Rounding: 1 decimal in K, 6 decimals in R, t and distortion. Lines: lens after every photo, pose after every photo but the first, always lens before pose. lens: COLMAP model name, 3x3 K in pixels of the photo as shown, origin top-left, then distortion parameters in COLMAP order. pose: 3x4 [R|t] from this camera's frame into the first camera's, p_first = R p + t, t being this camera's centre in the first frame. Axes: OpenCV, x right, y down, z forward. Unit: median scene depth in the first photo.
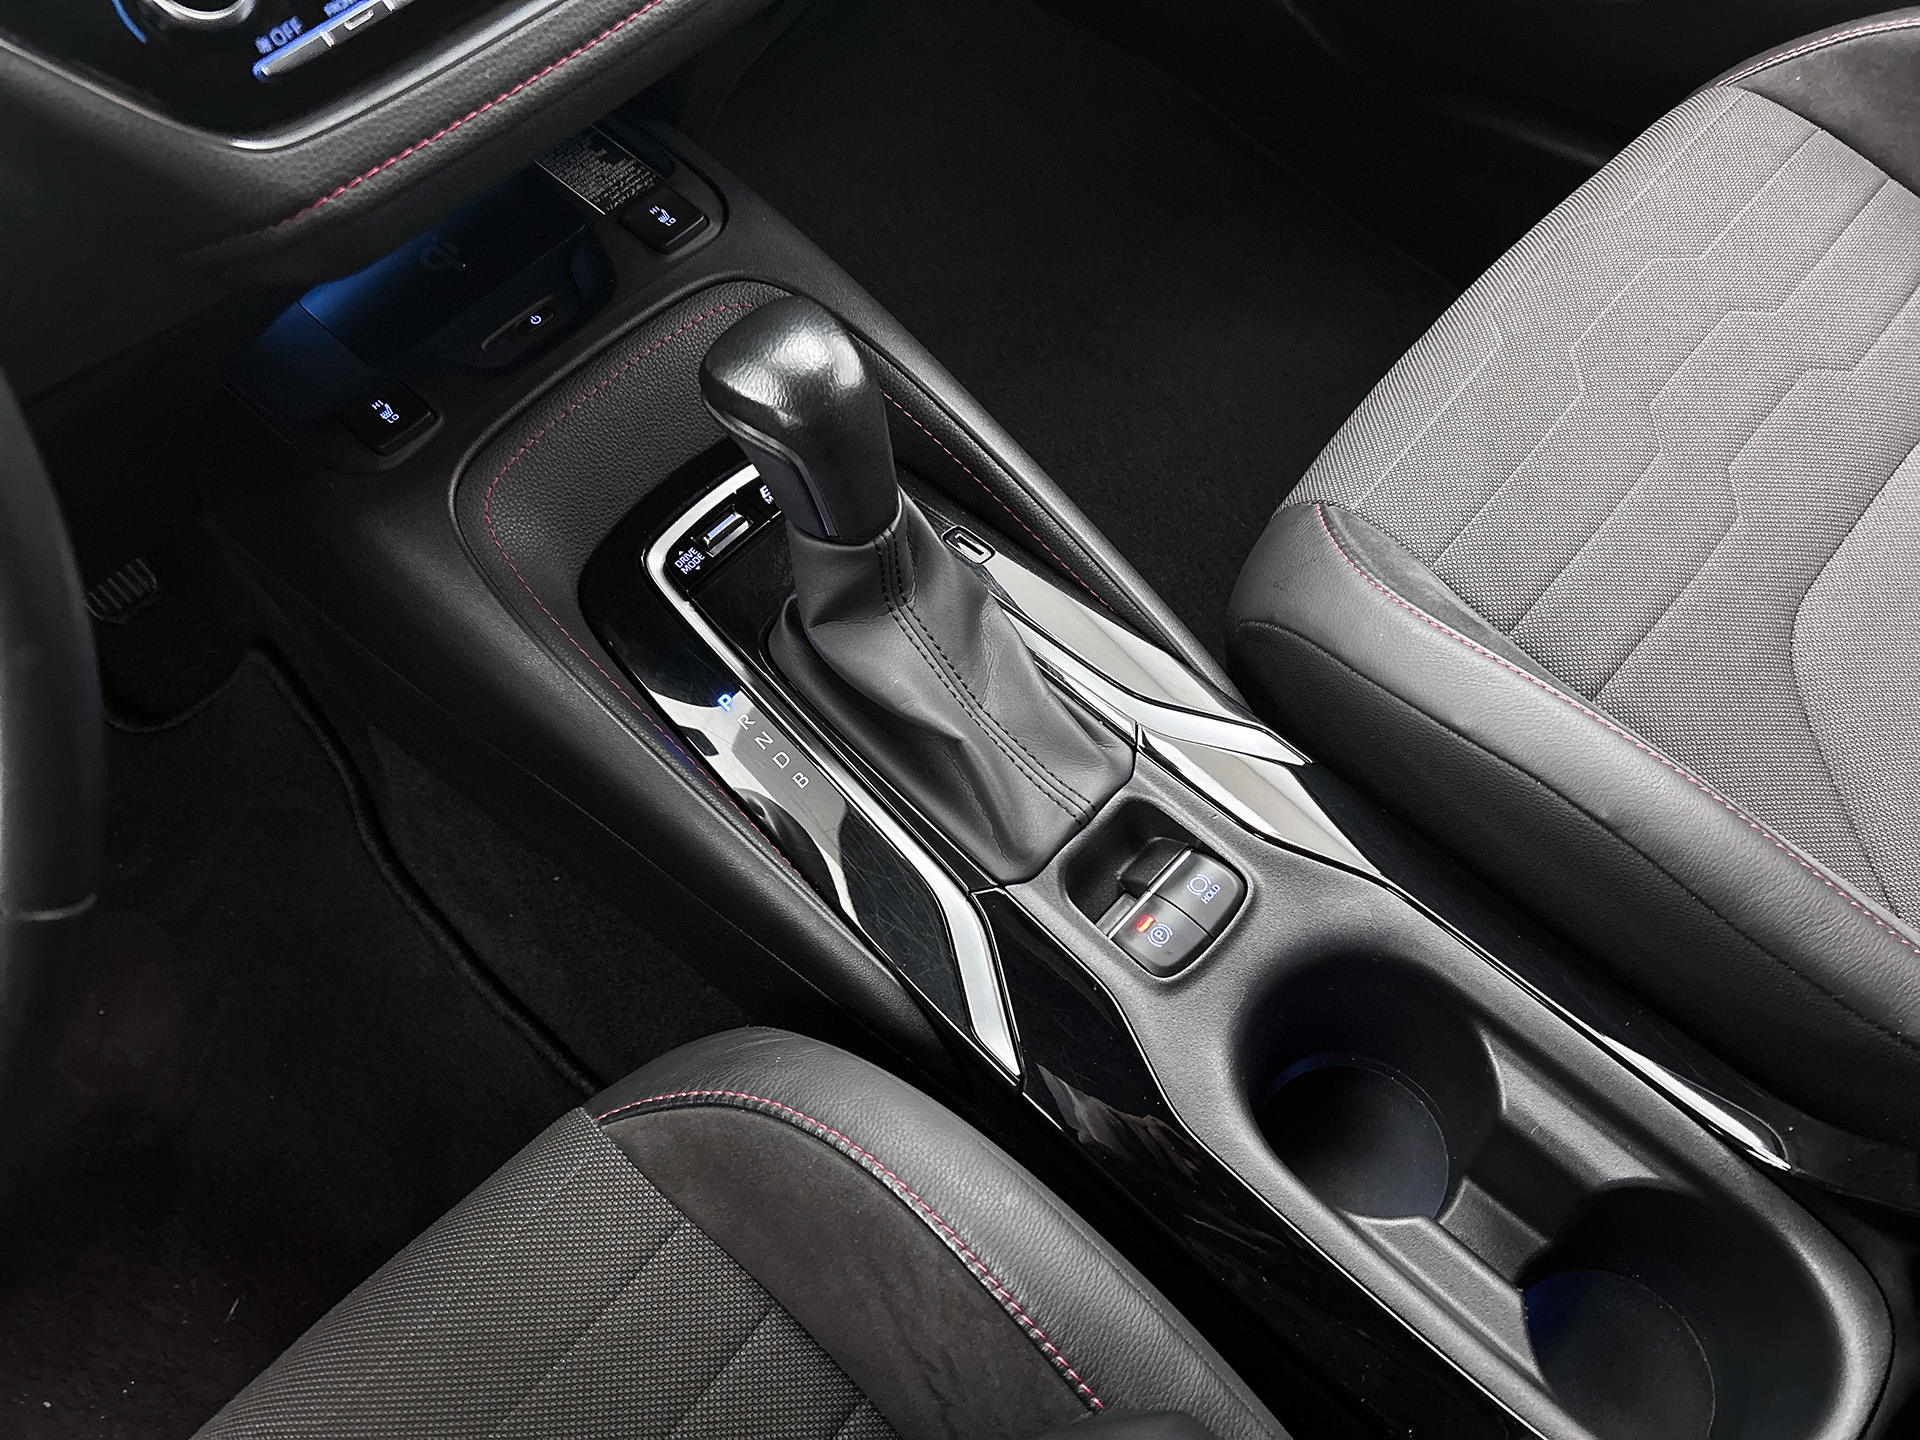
lens RADIAL K [[1472.5, 0, 960.0], [0, 1472.5, 720.0], [0, 0, 1]] dist [0.060352, -0.065862]
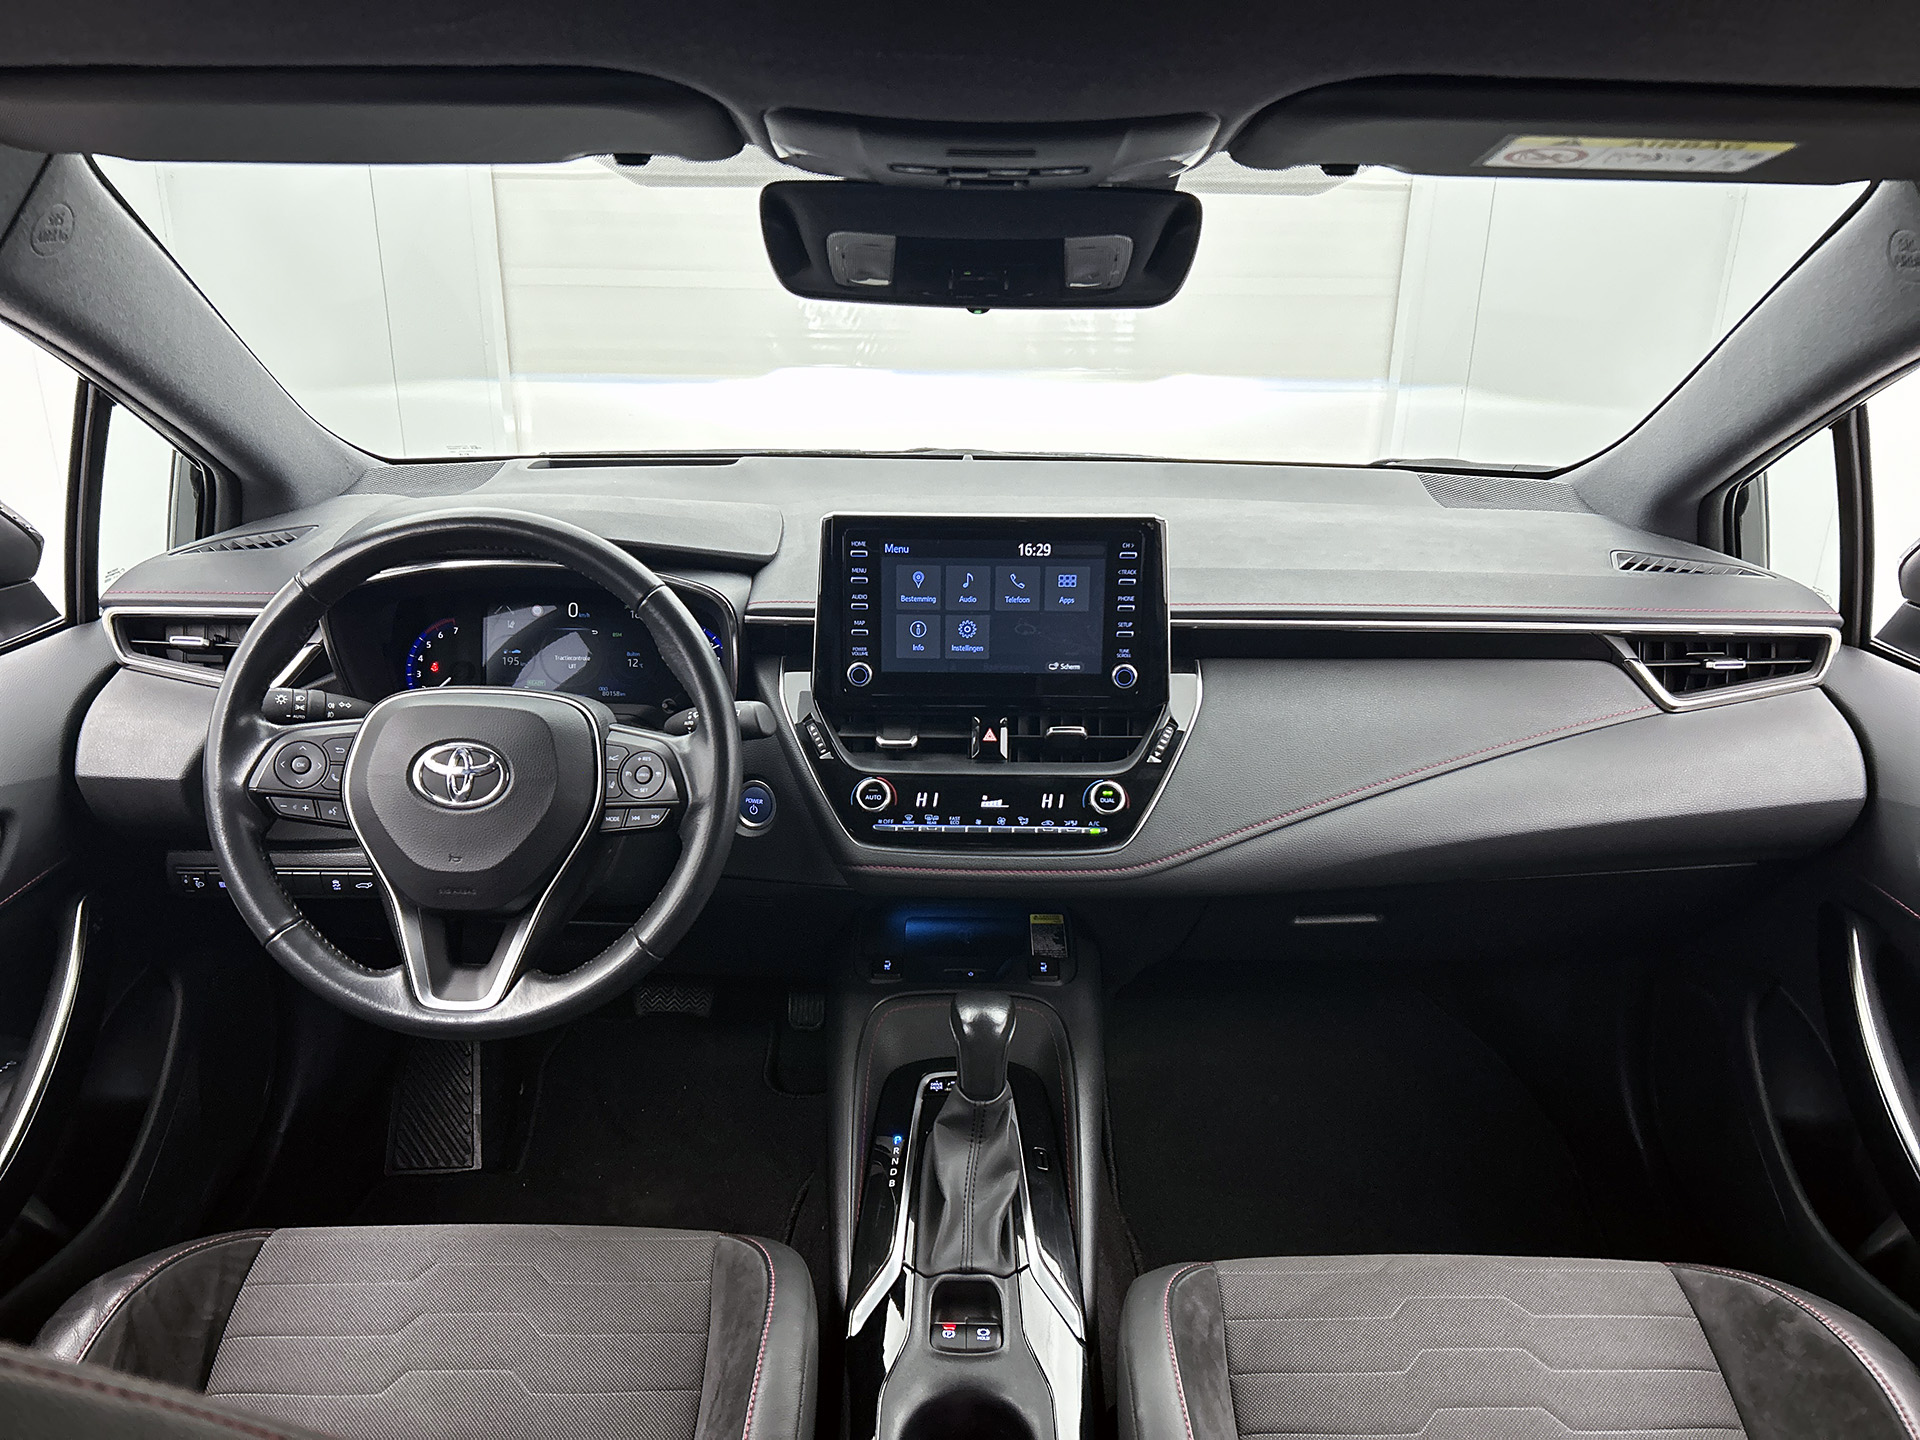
lens RADIAL K [[1472.5, 0, 960.0], [0, 1472.5, 720.0], [0, 0, 1]] dist [0.060352, -0.065862]
pose [[0.688650, 0.369648, -0.623796, 1.065609], [-0.651525, 0.693028, -0.308589, 0.175850], [0.318238, 0.618929, 0.718089, -0.927727]]
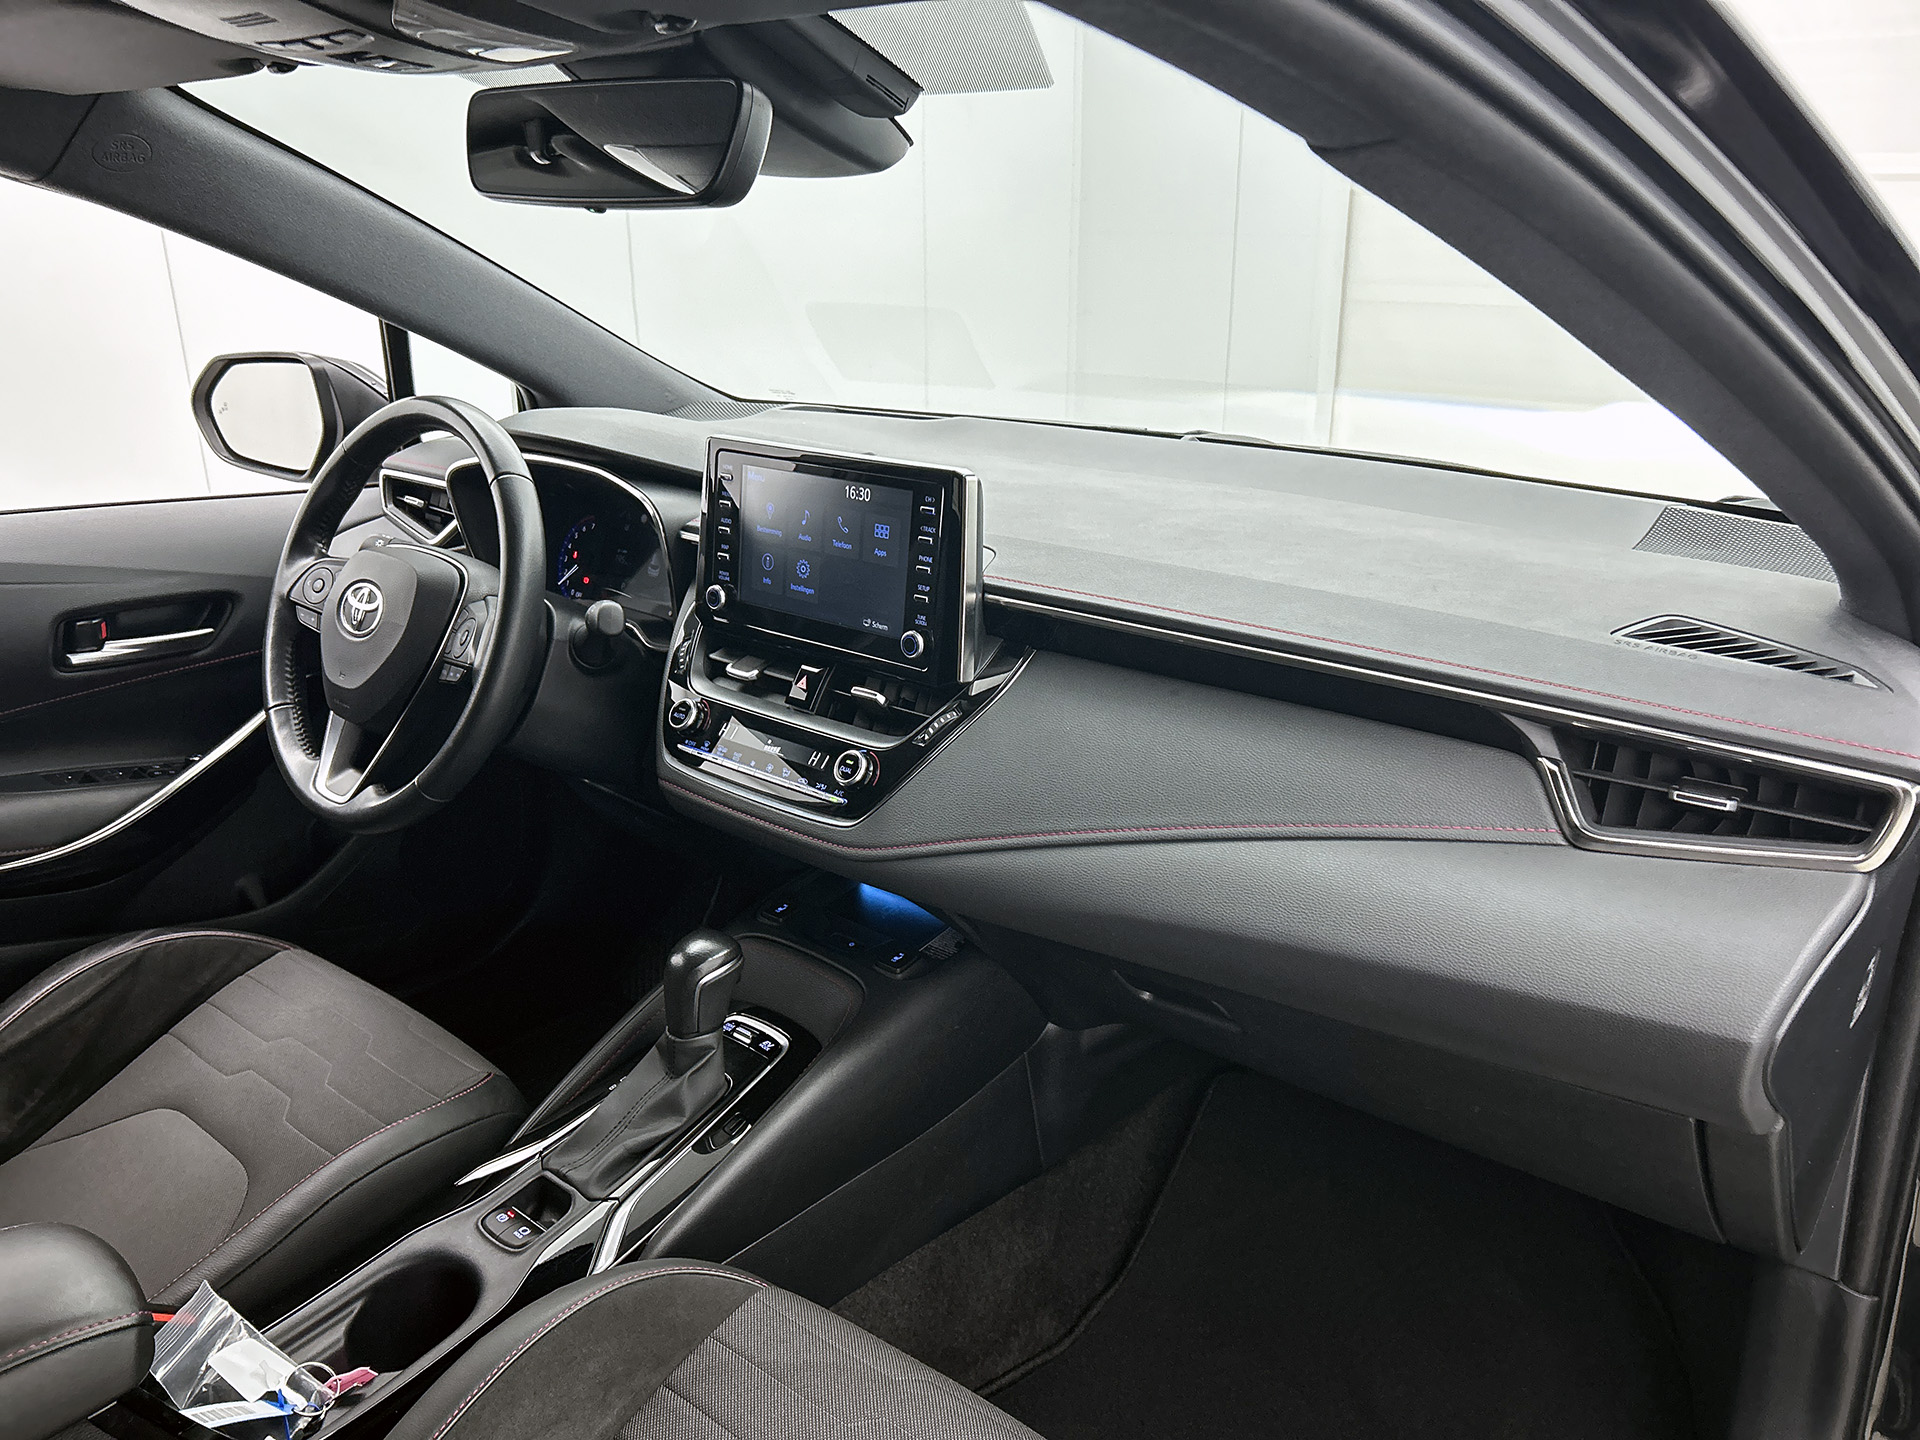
lens RADIAL K [[1472.5, 0, 960.0], [0, 1472.5, 720.0], [0, 0, 1]] dist [0.060352, -0.065862]
pose [[0.059670, 0.437245, -0.897361, 1.677771], [-0.833942, 0.515901, 0.195924, -1.115591], [0.548616, 0.736656, 0.395421, 0.027767]]
